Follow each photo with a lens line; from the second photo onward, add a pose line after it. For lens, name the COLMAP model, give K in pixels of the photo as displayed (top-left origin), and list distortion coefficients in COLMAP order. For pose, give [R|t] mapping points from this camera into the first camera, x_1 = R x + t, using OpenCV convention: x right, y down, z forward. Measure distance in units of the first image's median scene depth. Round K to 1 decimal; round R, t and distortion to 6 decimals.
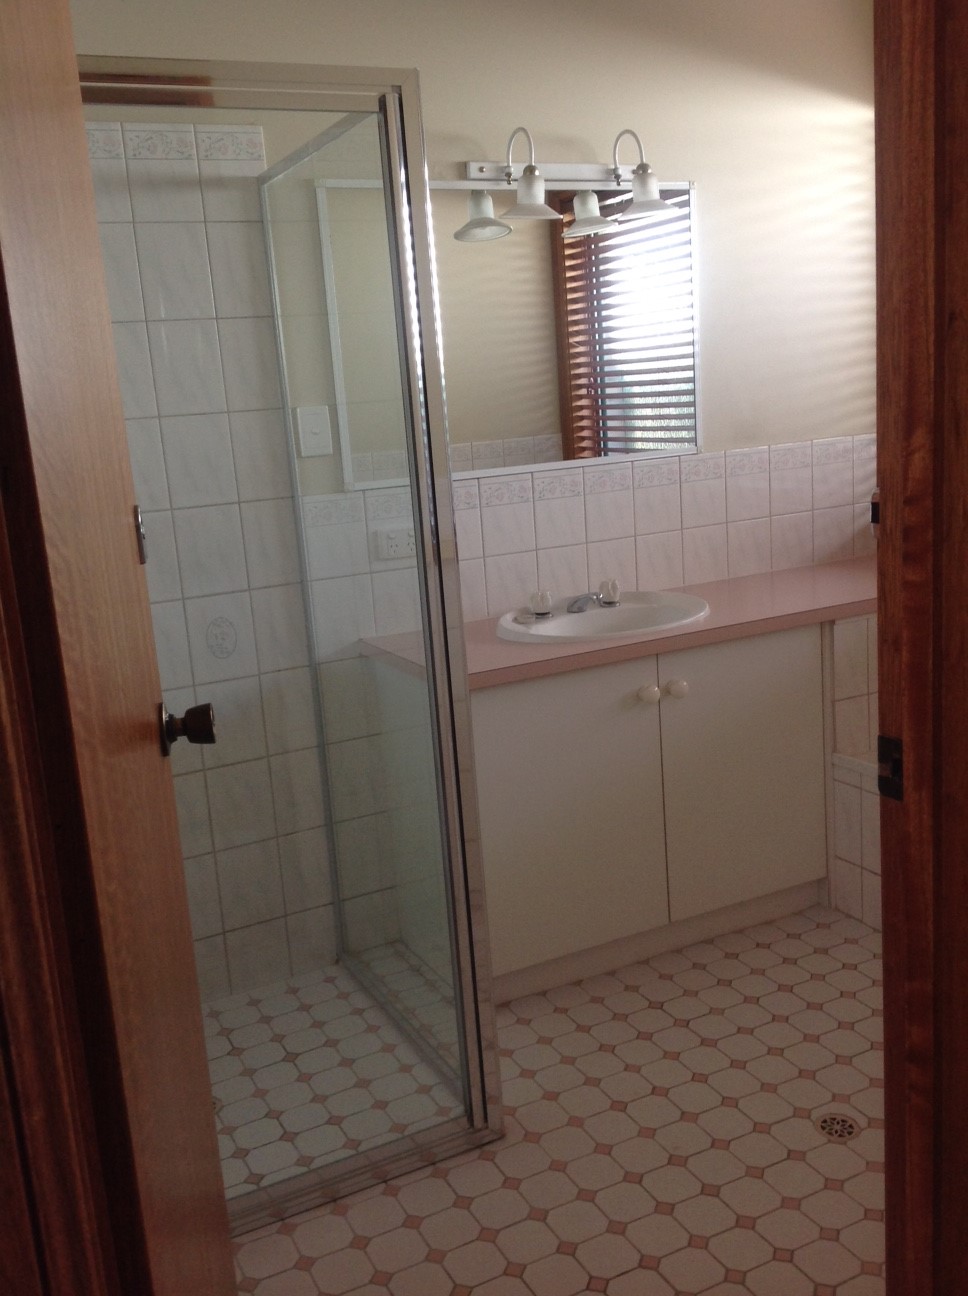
lens RADIAL K [[1212.9, 0, 492.1], [0, 1212.9, 638.6], [0, 0, 1]] dist [0.101563, -0.197682]
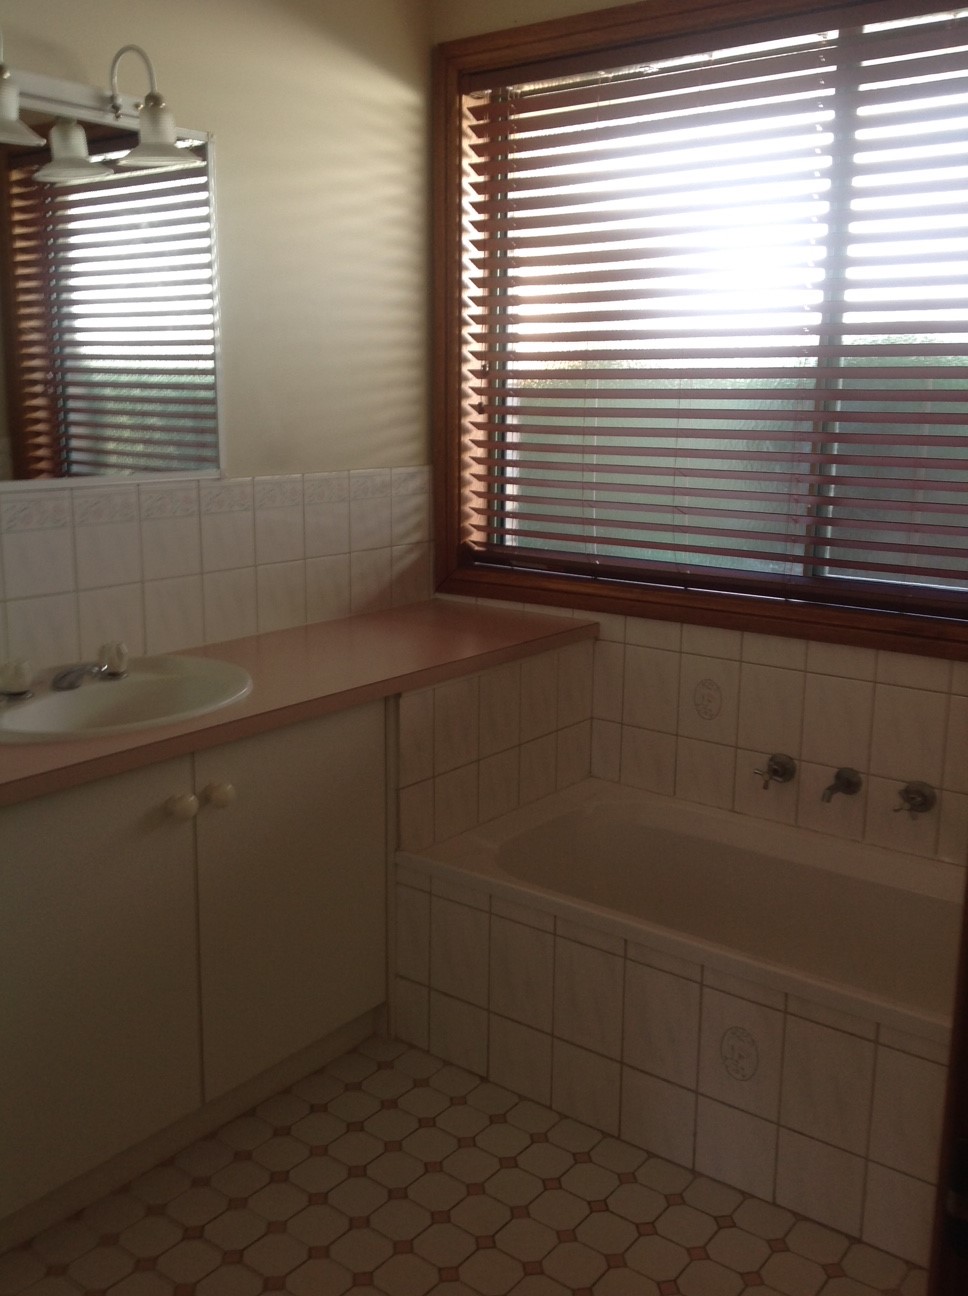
lens RADIAL K [[1212.9, 0, 492.1], [0, 1212.9, 638.6], [0, 0, 1]] dist [0.101563, -0.197682]
pose [[0.899085, -0.005654, 0.437737, -0.021678], [0.011372, 0.999881, -0.010442, -0.040515], [-0.437626, 0.014366, 0.899042, 0.225777]]
